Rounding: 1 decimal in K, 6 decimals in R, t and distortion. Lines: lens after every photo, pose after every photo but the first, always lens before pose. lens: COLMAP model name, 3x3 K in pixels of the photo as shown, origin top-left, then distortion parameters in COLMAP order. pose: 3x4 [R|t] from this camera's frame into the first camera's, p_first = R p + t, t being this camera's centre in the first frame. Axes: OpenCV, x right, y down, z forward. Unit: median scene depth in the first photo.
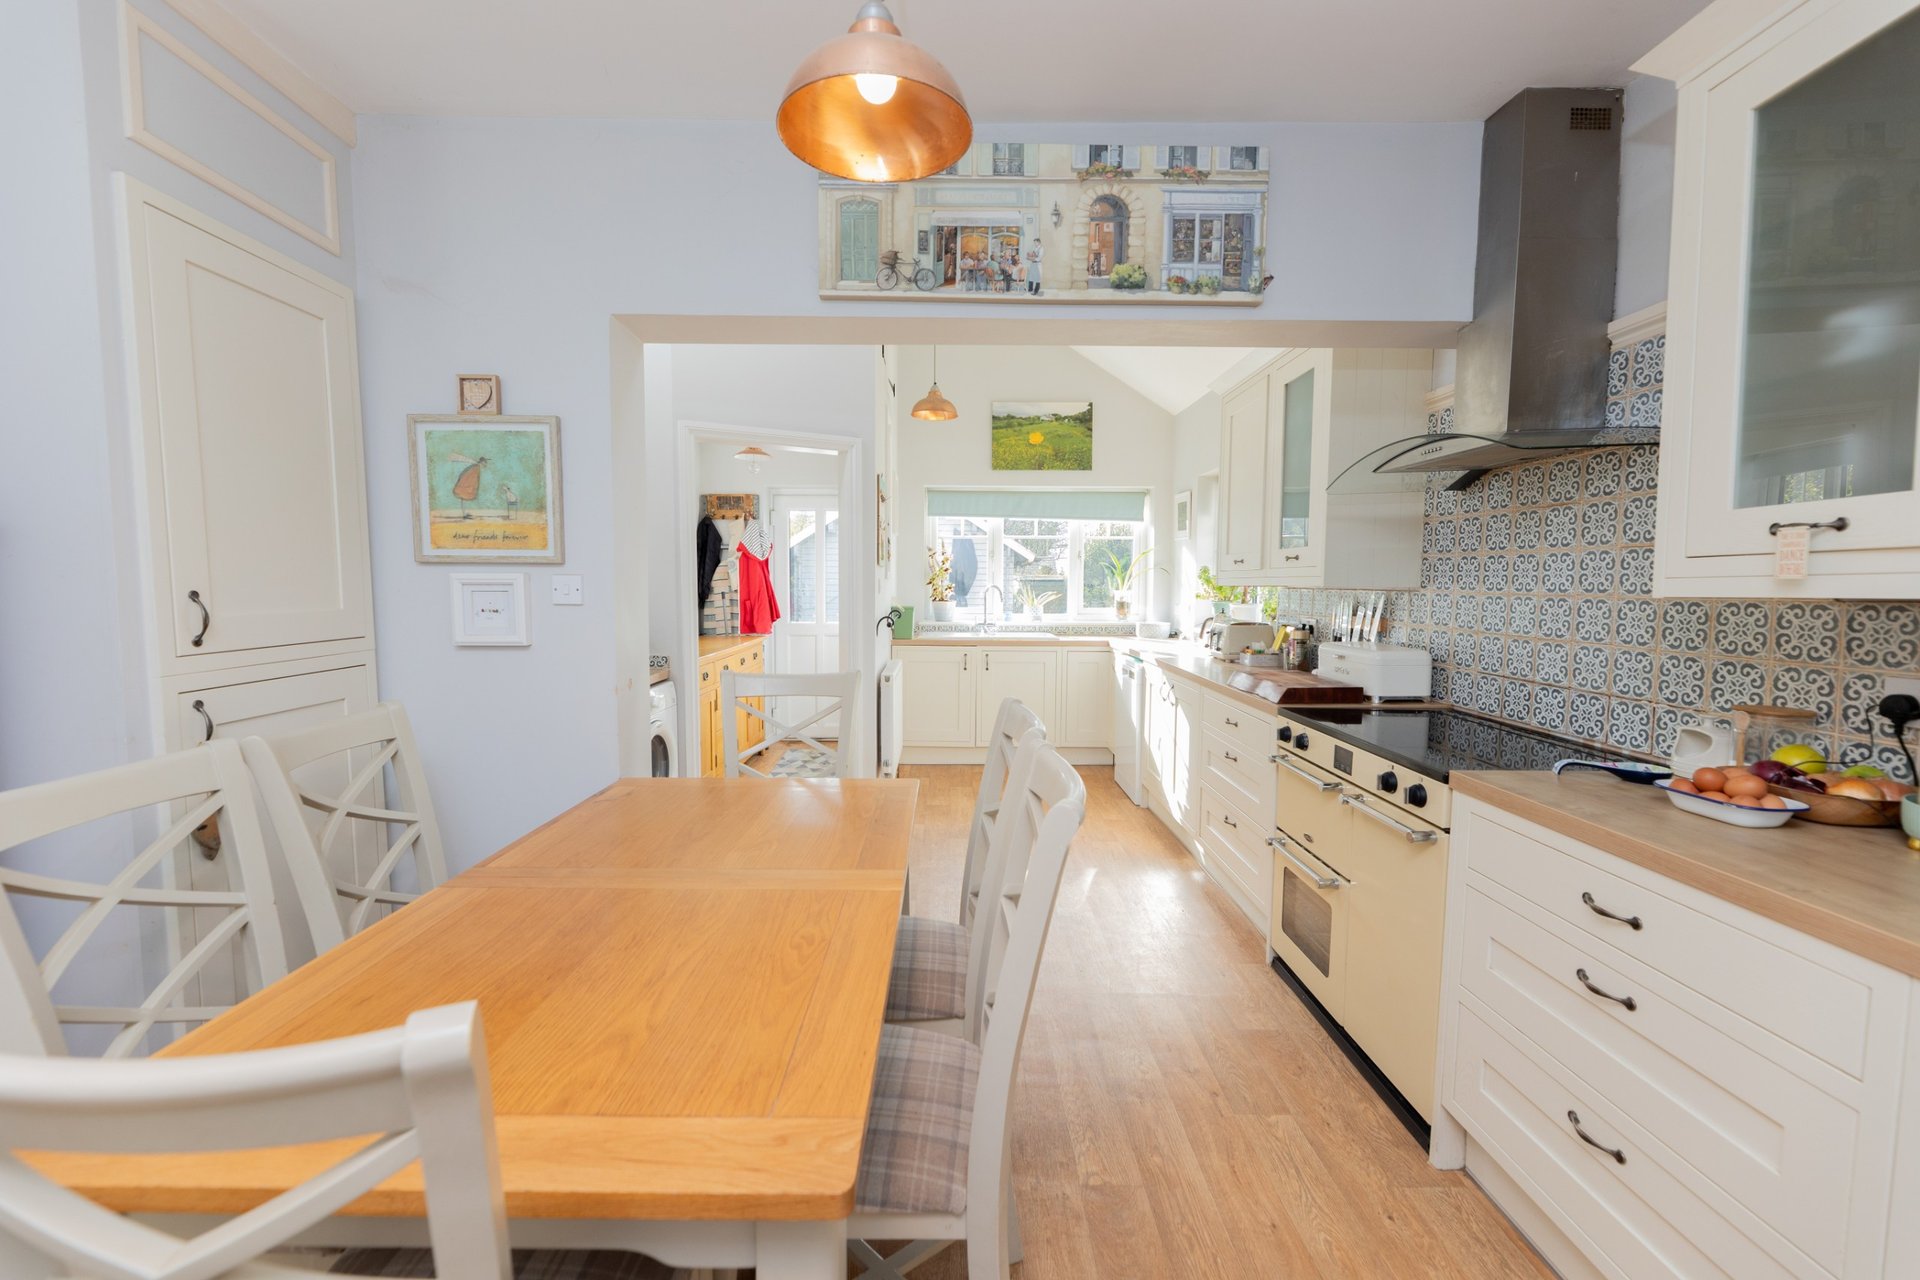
lens RADIAL K [[768.7, 0, 964.5], [0, 768.7, 635.1], [0, 0, 1]] dist [0.000980, 0.000023]
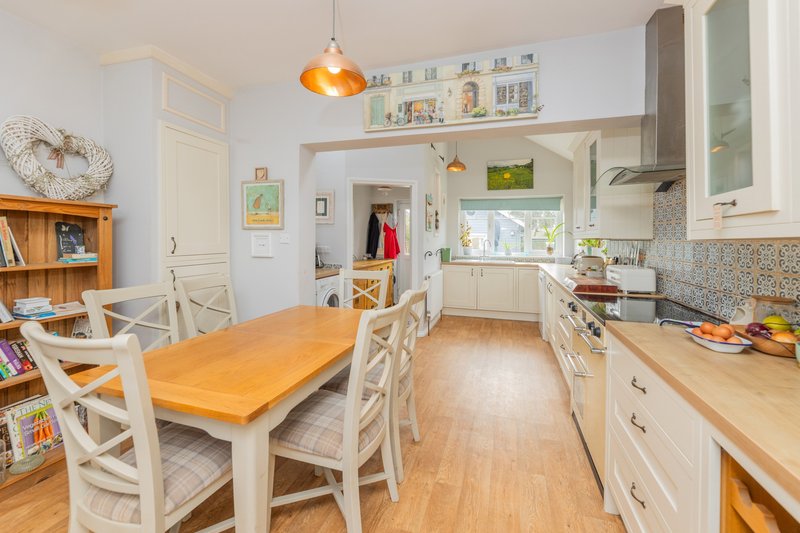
lens RADIAL K [[332.4, 0, 410.1], [0, 332.4, 241.9], [0, 0, 1]] dist [0.000884, -0.000054]
pose [[0.955794, 0.004538, -0.294002, 0.319533], [-0.022911, 0.997990, -0.059080, 0.019434], [0.293143, 0.063204, 0.953977, -0.061910]]
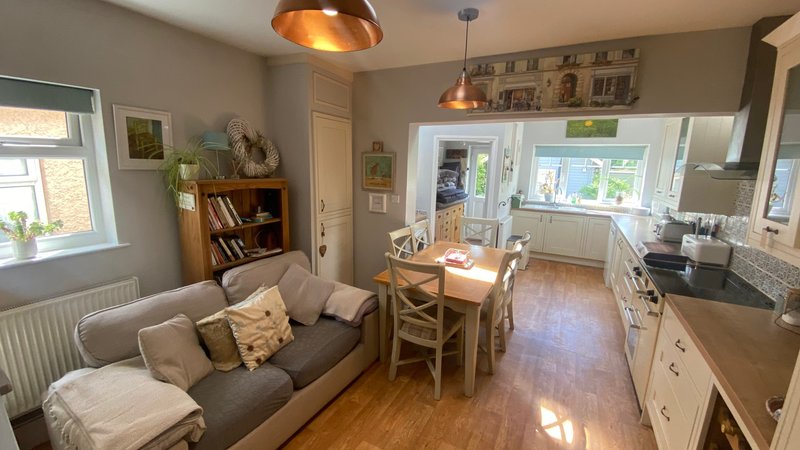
lens RADIAL K [[328.1, 0, 403.8], [0, 328.1, 230.0], [0, 0, 1]] dist [-0.000492, -0.000288]
pose [[0.882129, 0.113185, -0.457206, 0.264414], [-0.056197, 0.989056, 0.136421, -0.134082], [0.467643, -0.094648, 0.878836, -0.390459]]
